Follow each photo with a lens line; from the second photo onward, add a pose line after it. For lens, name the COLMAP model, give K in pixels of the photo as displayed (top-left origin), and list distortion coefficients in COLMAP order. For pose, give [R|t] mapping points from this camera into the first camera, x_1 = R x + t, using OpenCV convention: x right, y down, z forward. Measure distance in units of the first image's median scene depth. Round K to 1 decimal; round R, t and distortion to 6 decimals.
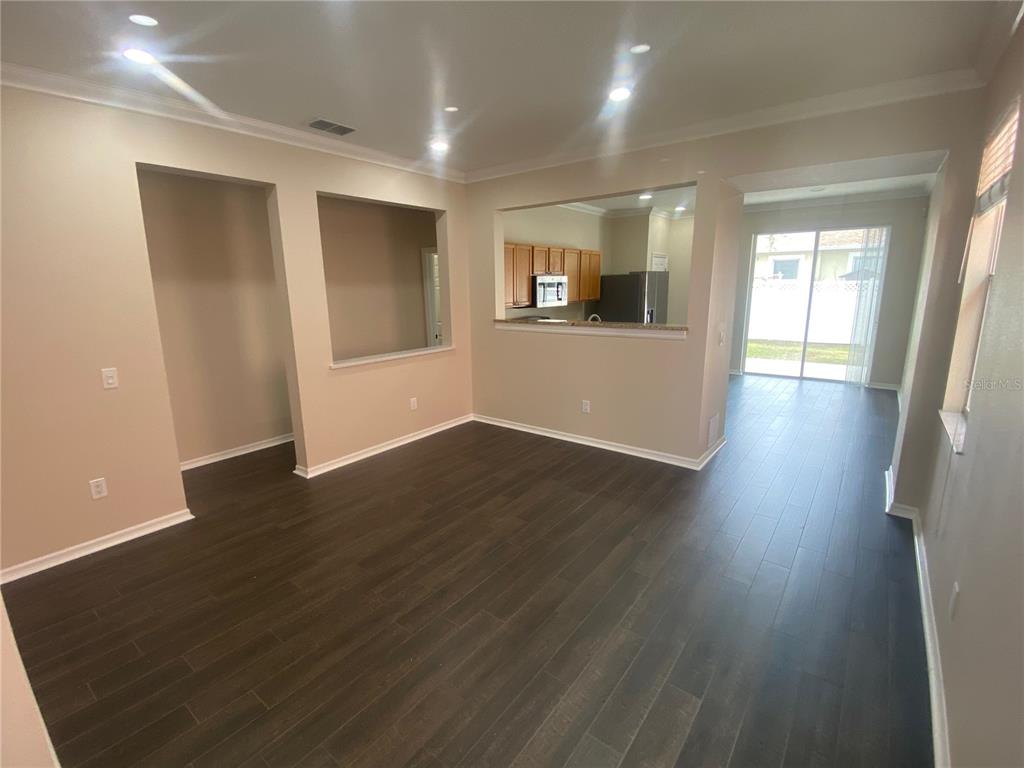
lens RADIAL K [[464.0, 0, 512.0], [0, 464.0, 384.0], [0, 0, 1]] dist [0.022194, -0.021298]
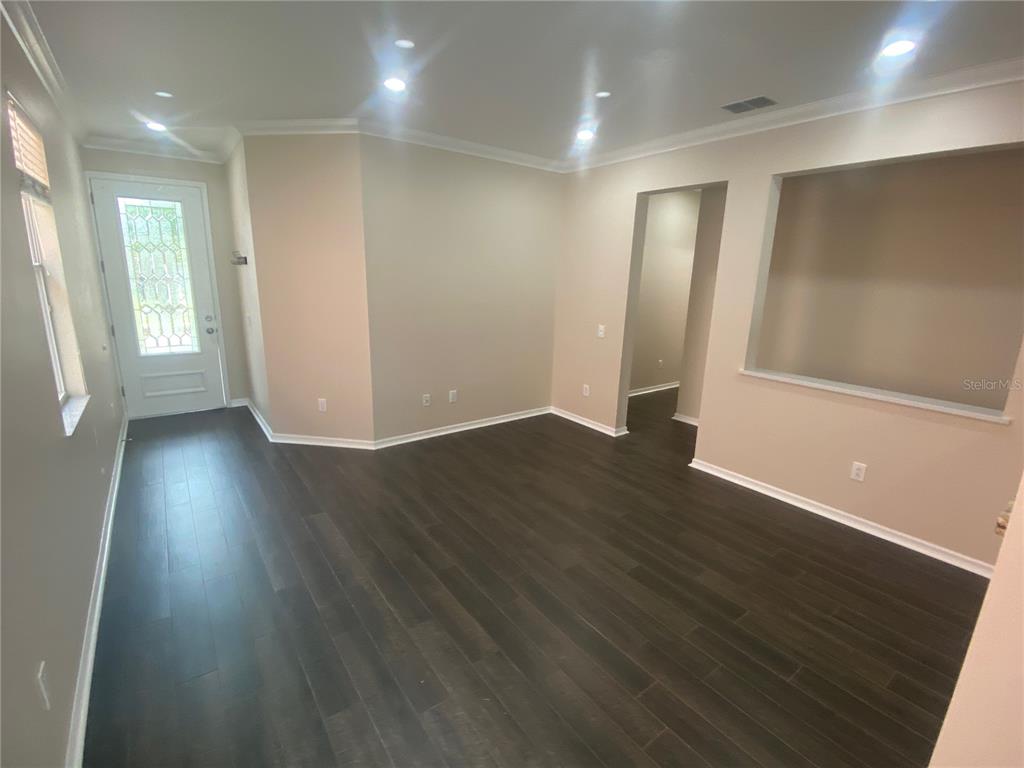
lens RADIAL K [[464.0, 0, 512.0], [0, 464.0, 384.0], [0, 0, 1]] dist [0.022194, -0.021298]
pose [[-0.272424, 0.233117, -0.933510, 0.719588], [-0.228397, 0.926808, 0.298096, -0.223500], [0.934677, 0.294419, -0.199241, 0.939430]]
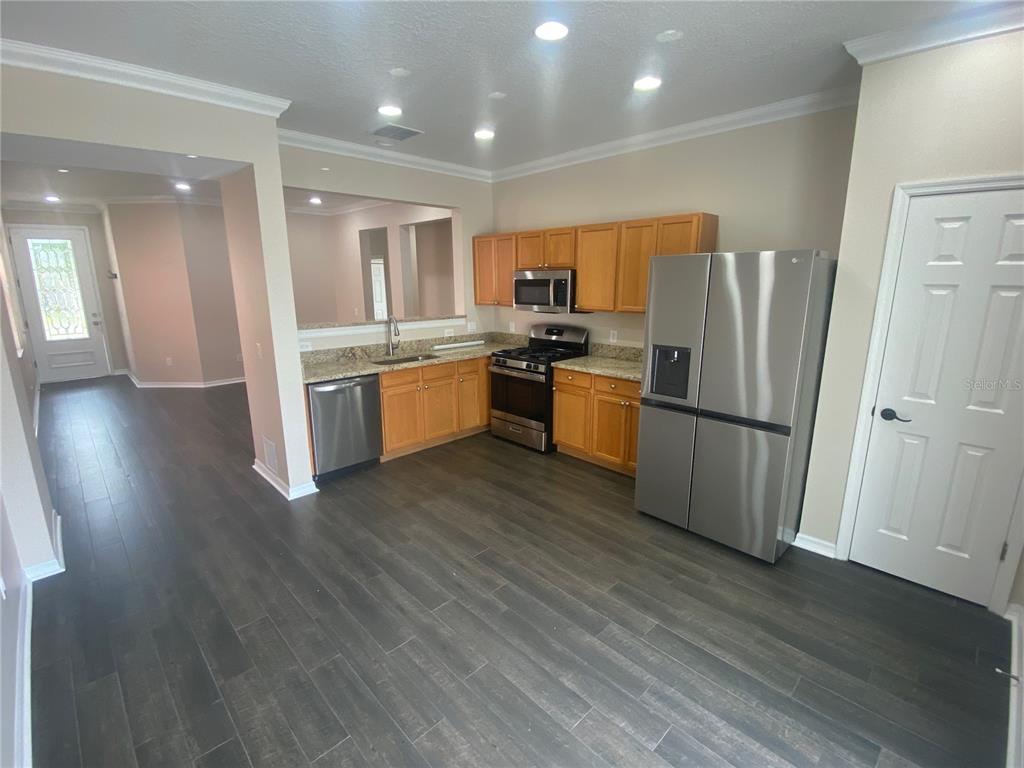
lens RADIAL K [[464.0, 0, 512.0], [0, 464.0, 384.0], [0, 0, 1]] dist [0.022194, -0.021298]
pose [[-0.134468, 0.235740, -0.962468, 1.565754], [-0.209555, 0.942557, 0.260140, -0.458573], [0.968506, 0.236671, -0.077344, 1.942193]]
